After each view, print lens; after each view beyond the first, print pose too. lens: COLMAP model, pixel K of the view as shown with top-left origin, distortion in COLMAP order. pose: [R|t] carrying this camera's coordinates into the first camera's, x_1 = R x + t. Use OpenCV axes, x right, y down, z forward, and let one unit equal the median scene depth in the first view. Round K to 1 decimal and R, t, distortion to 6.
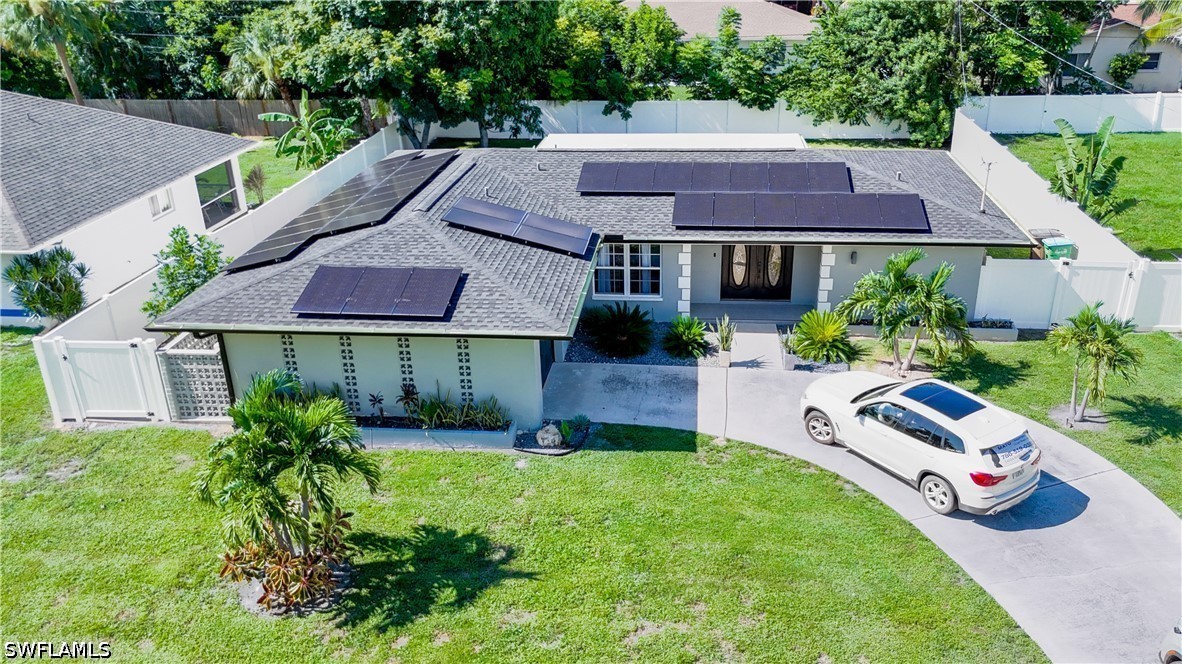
lens RADIAL K [[928.8, 0, 597.9], [0, 928.8, 325.4], [0, 0, 1]] dist [0.054129, -0.023973]
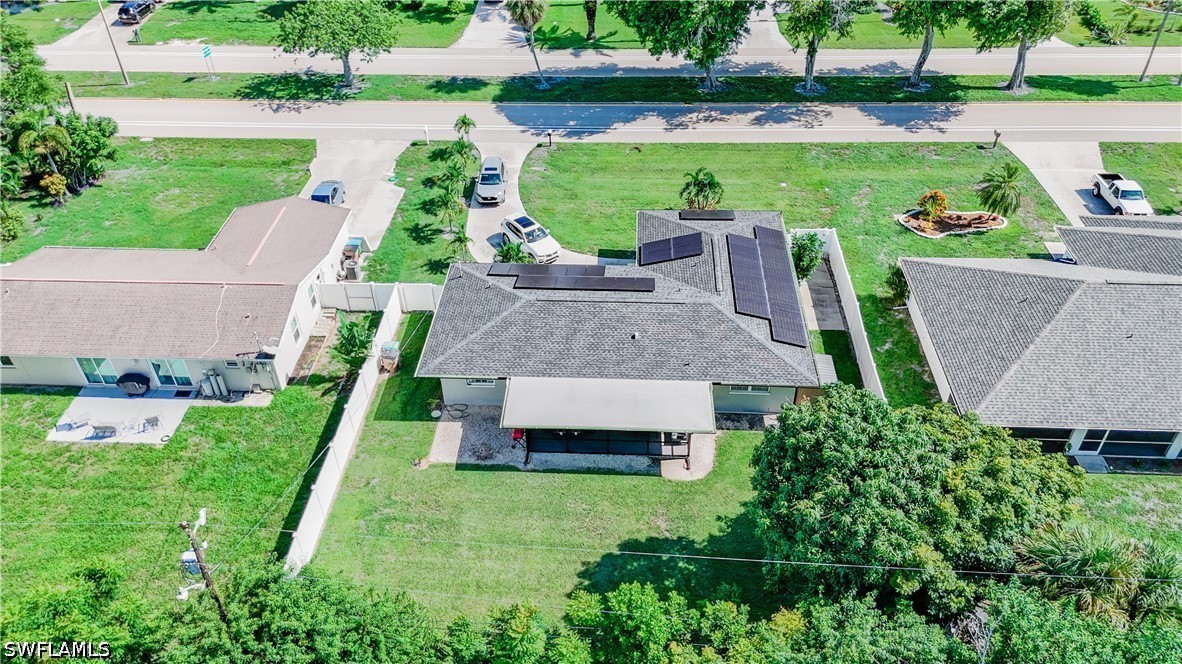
lens RADIAL K [[876.6, 0, 588.9], [0, 876.6, 336.3], [0, 0, 1]] dist [0.025642, -0.021122]
pose [[-0.997112, 0.072393, -0.022956, 0.187827], [0.014234, 0.475056, 0.879840, -1.900113], [0.074600, 0.876973, -0.474715, 2.202825]]
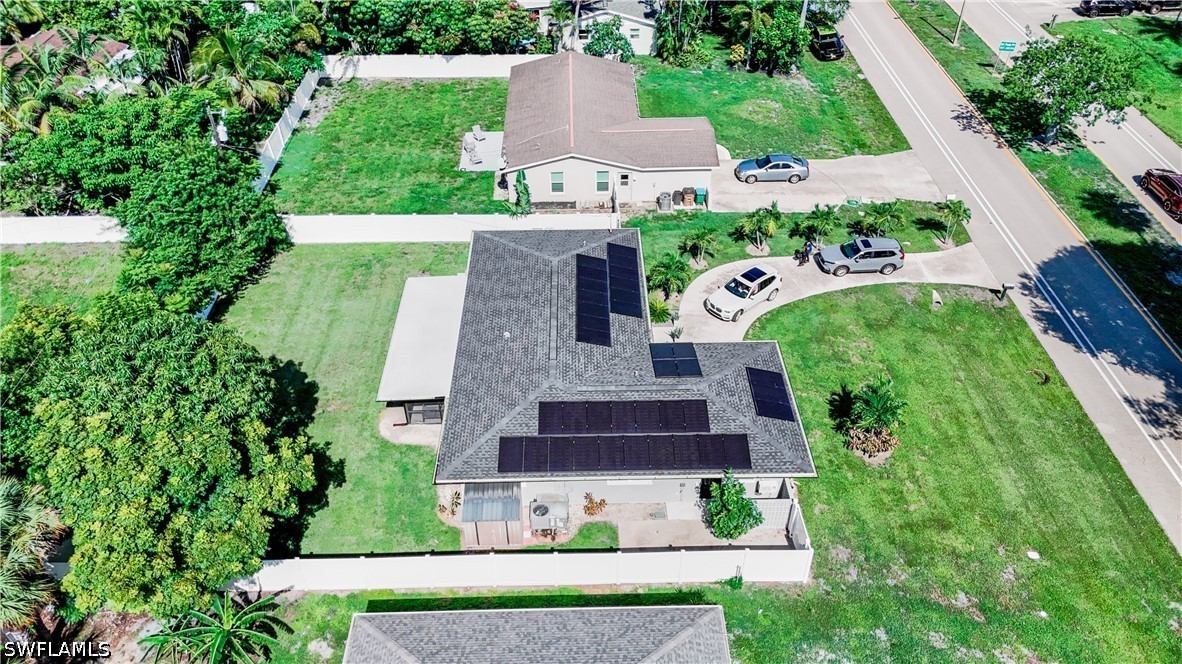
lens RADIAL K [[876.6, 0, 589.8], [0, 876.6, 325.9], [0, 0, 1]] dist [0.025642, -0.021122]
pose [[-0.135199, -0.597947, 0.790051, -1.439839], [0.396649, 0.698028, 0.596177, -1.295002], [-0.907960, 0.393976, 0.142802, 0.881906]]
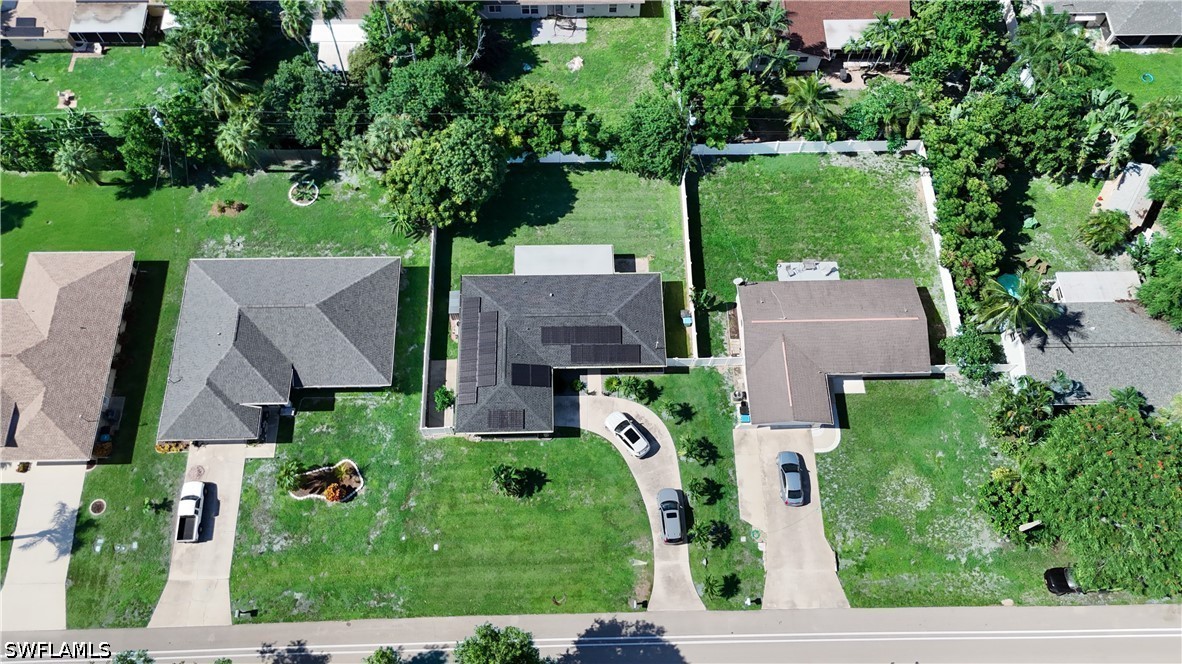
lens RADIAL K [[876.6, 0, 586.5], [0, 876.6, 326.1], [0, 0, 1]] dist [0.025642, -0.021122]
pose [[0.989800, -0.109480, 0.091165, -0.160649], [0.018466, 0.733096, 0.679875, -2.606420], [-0.141265, -0.671256, 0.727639, -1.424688]]
